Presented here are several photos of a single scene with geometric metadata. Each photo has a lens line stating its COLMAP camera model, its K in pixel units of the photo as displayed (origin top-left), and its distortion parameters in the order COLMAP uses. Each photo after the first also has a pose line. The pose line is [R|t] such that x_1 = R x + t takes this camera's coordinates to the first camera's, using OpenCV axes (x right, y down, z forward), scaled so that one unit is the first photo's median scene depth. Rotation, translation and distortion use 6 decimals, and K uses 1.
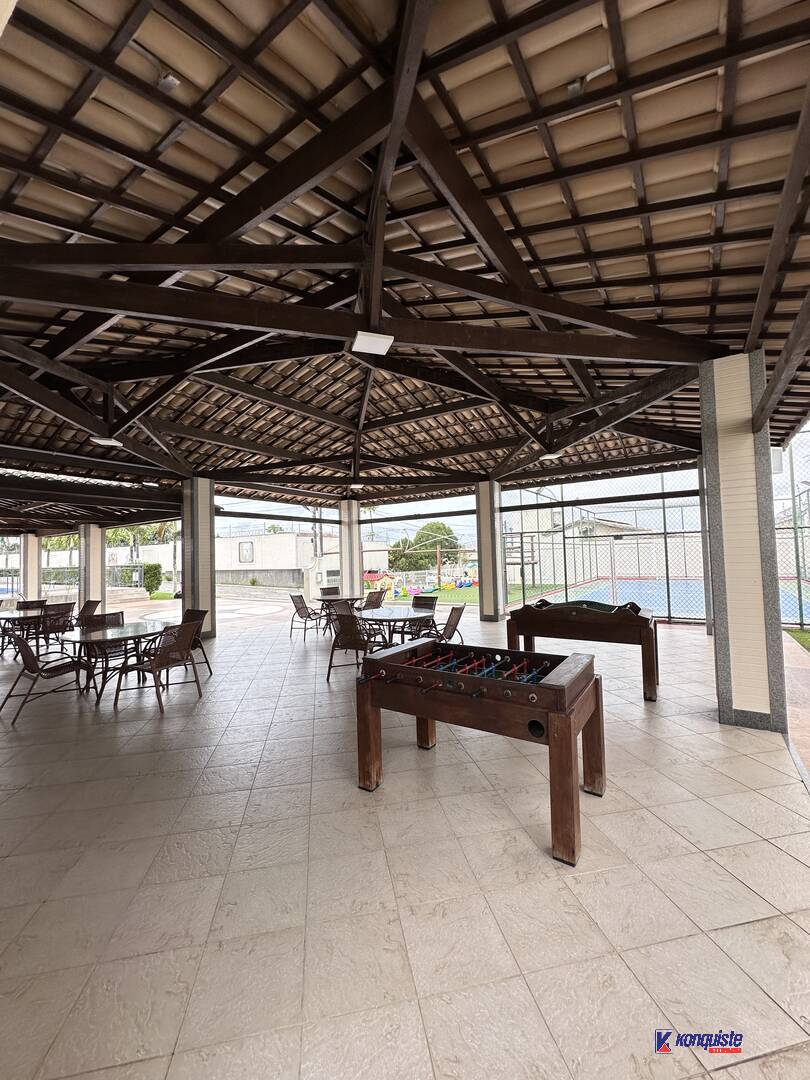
lens RADIAL K [[447.7, 0, 405.0], [0, 447.7, 540.0], [0, 0, 1]] dist [-0.002445, -0.000557]
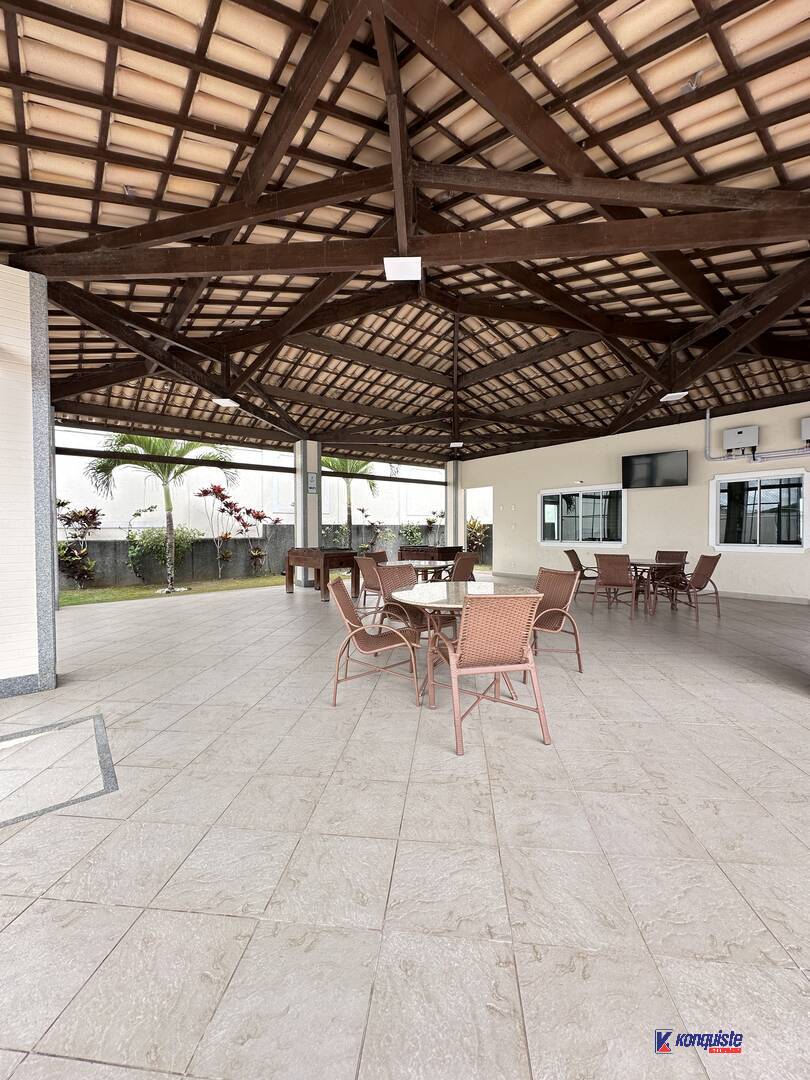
lens RADIAL K [[438.1, 0, 405.0], [0, 438.1, 540.0], [0, 0, 1]] dist [-0.001802, -0.000278]
pose [[0.951779, 0.032114, -0.305098, 0.099217], [-0.009756, 0.997171, 0.074524, 0.022919], [0.306628, -0.067954, 0.949401, 0.036155]]
